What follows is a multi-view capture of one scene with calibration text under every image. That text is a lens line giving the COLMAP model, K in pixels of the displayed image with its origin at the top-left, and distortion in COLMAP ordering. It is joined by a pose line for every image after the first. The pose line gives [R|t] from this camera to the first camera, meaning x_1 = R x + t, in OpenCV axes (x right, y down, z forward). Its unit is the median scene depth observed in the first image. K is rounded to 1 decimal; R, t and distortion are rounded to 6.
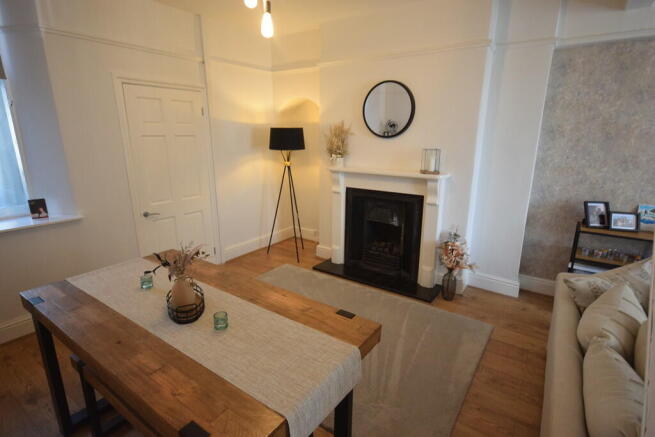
lens RADIAL K [[335.5, 0, 327.5], [0, 335.5, 218.5], [0, 0, 1]] dist [0.016379, 0.000146]
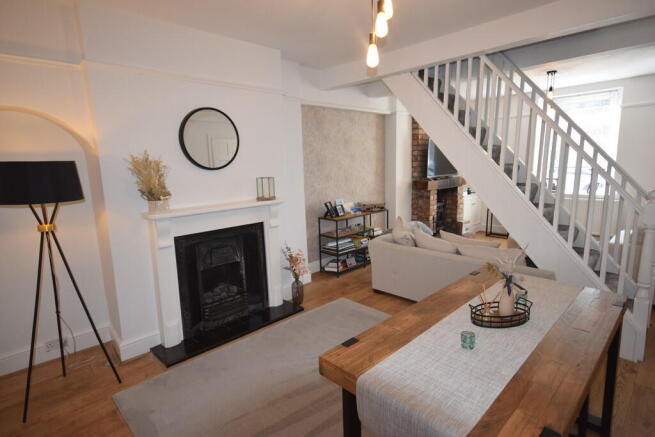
lens RADIAL K [[347.0, 0, 333.0], [0, 347.0, 220.0], [0, 0, 1]] dist [0.009225, 0.000716]
pose [[0.179896, -0.178438, 0.967366, -0.674759], [0.276055, 0.953049, 0.124461, -0.139002], [-0.944156, 0.244656, 0.220708, 0.525962]]
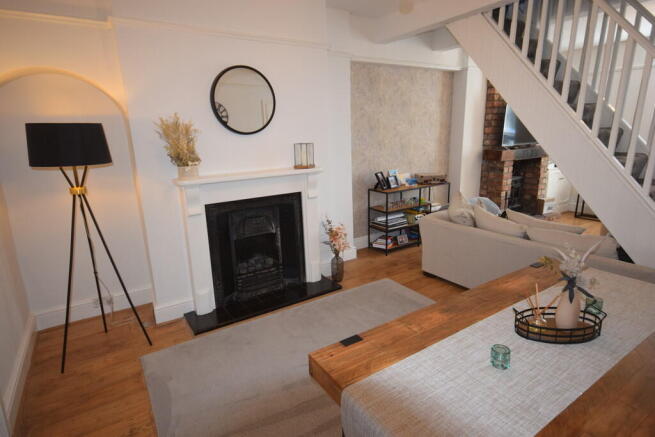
lens RADIAL K [[356.4, 0, 332.6], [0, 356.4, 220.1], [0, 0, 1]] dist [0.012968, -0.001644]
pose [[0.370984, -0.242762, 0.896347, -0.584735], [0.263829, 0.953005, 0.148912, -0.112196], [-0.890373, 0.181238, 0.417598, 0.476825]]
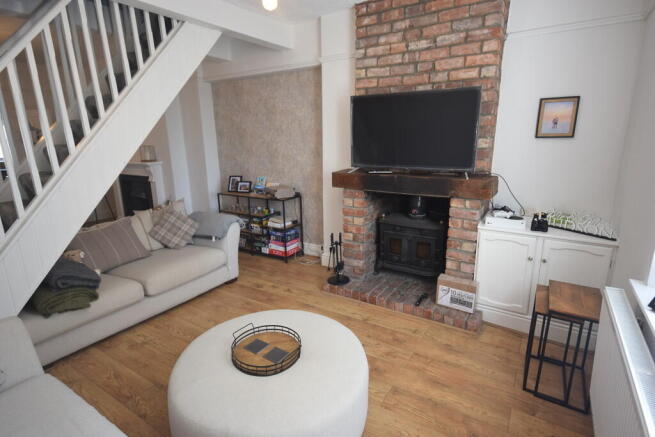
lens RADIAL K [[347.0, 0, 333.0], [0, 347.0, 220.0], [0, 0, 1]] dist [0.009225, 0.000716]
pose [[0.999002, -0.028772, 0.034157, 1.000604], [0.029266, 0.999473, -0.014062, 0.165557], [-0.033734, 0.015048, 0.999318, -0.565281]]
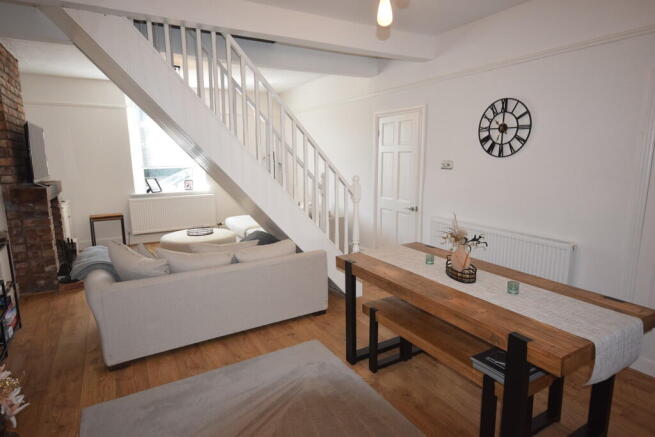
lens RADIAL K [[369.9, 0, 327.5], [0, 369.9, 218.5], [0, 0, 1]] dist [0.002417, 0.000756]
pose [[-0.910796, -0.069697, 0.406930, -0.223960], [0.106203, 0.912926, 0.394066, -0.253135], [-0.398962, 0.402131, -0.824087, 1.042259]]
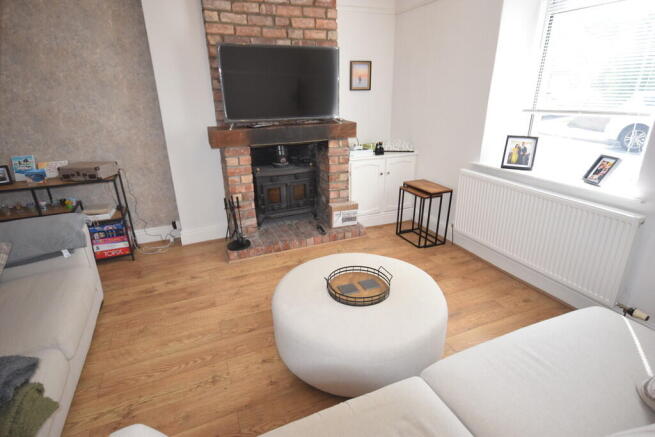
lens RADIAL K [[347.0, 0, 333.0], [0, 347.0, 220.0], [0, 0, 1]] dist [0.009225, 0.000716]
pose [[0.517847, -0.314649, 0.795507, 0.430204], [0.230951, 0.946794, 0.224147, 0.104543], [-0.823709, 0.067650, 0.562963, -0.315164]]
